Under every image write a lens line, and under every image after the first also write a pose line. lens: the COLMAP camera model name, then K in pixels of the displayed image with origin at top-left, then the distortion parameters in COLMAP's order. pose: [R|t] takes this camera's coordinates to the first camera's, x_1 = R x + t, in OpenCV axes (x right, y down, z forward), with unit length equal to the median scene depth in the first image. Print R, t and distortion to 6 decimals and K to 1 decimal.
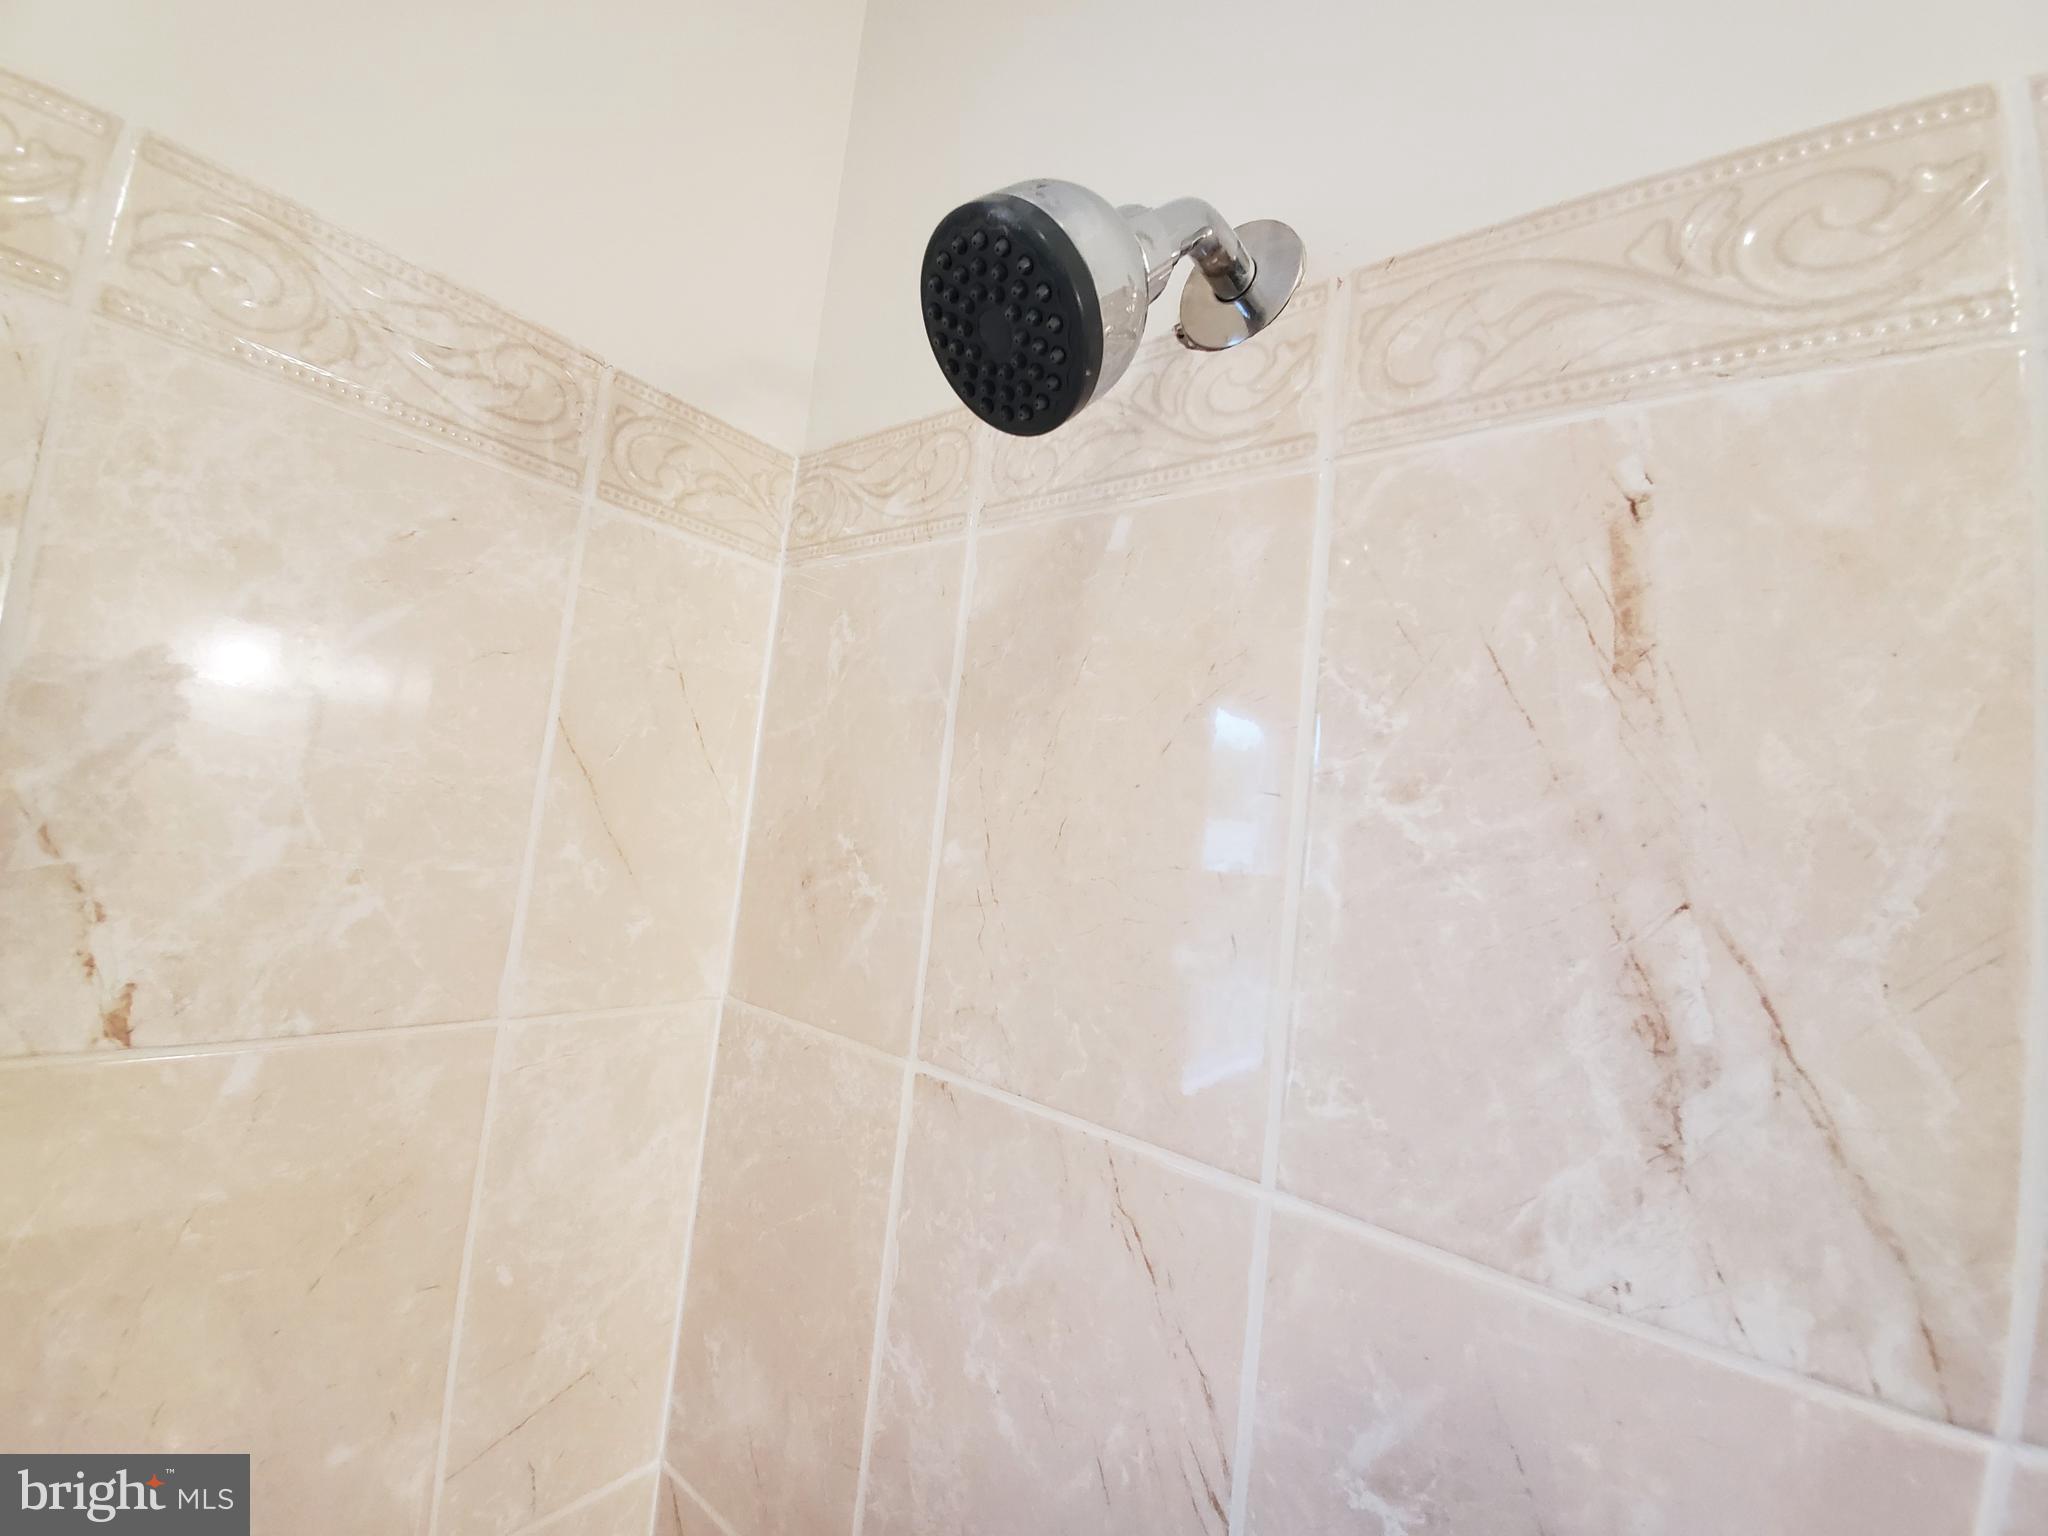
lens RADIAL K [[807.6, 0, 1030.0], [0, 807.6, 768.4], [0, 0, 1]] dist [0.010545, -0.015648]
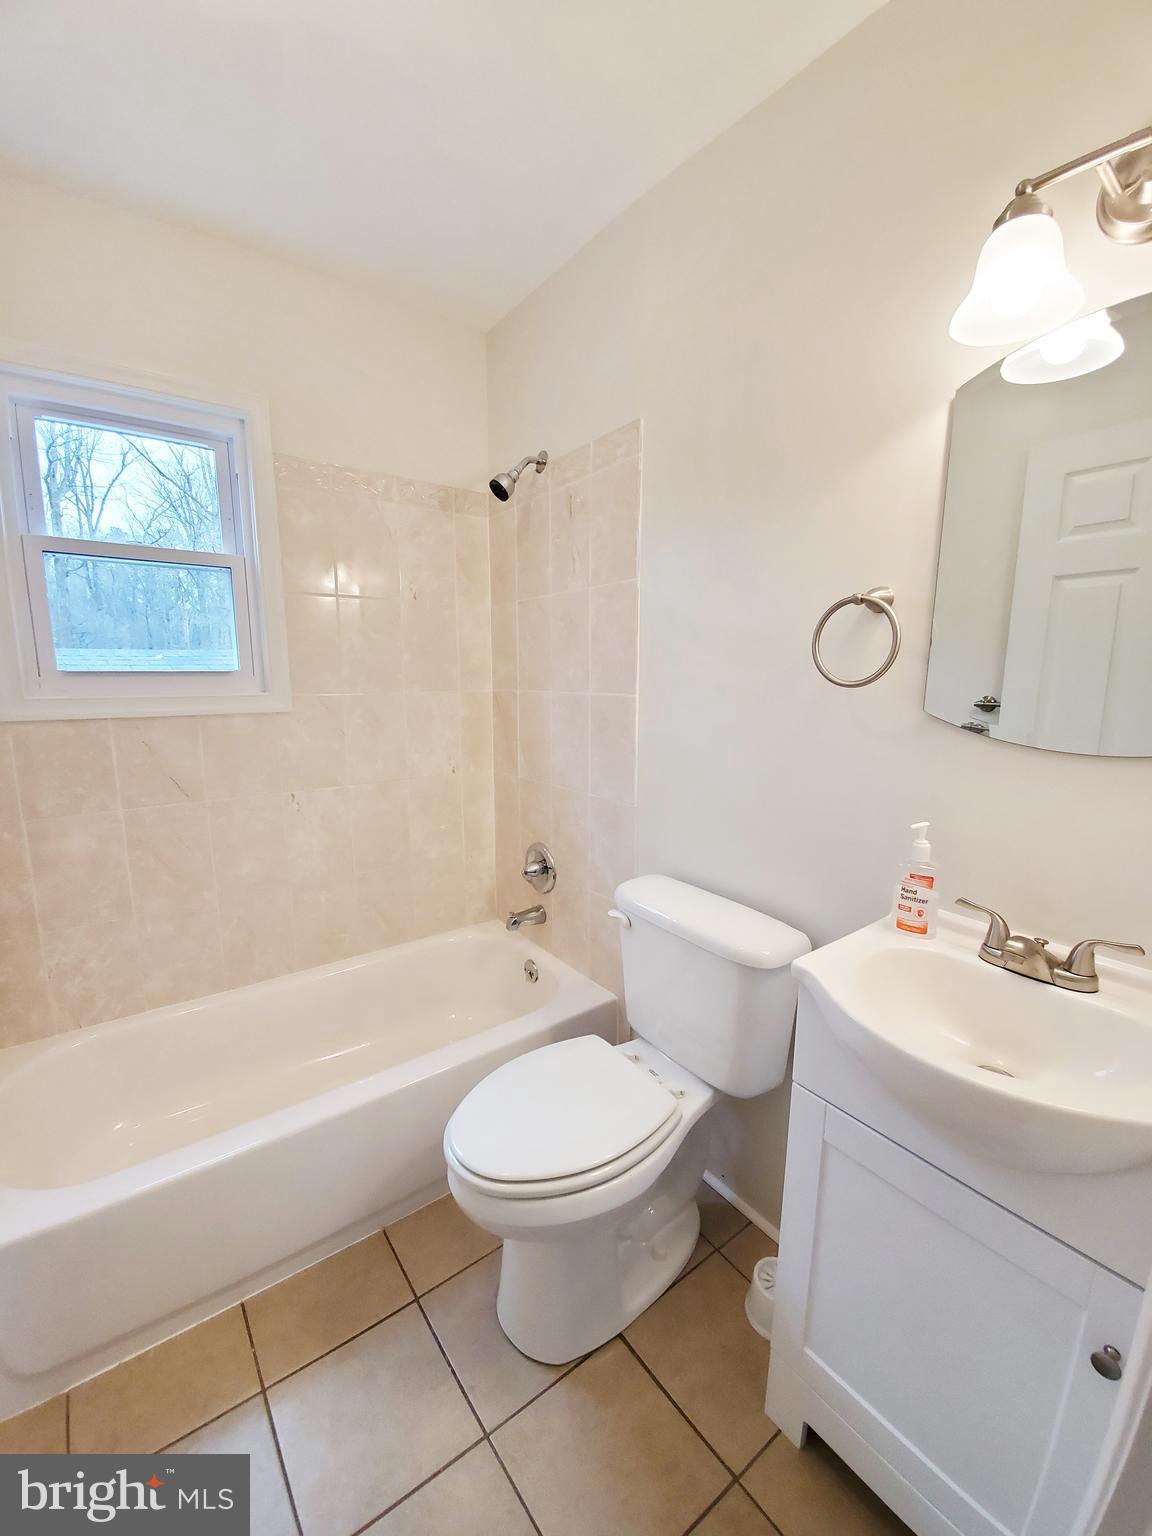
lens RADIAL K [[605.7, 0, 575.0], [0, 605.7, 773.0], [0, 0, 1]] dist [0.010545, -0.015648]
pose [[0.956970, -0.067624, -0.282196, 1.528998], [0.128791, 0.970419, 0.204206, 0.771045], [0.260039, -0.231763, 0.937372, -3.618263]]
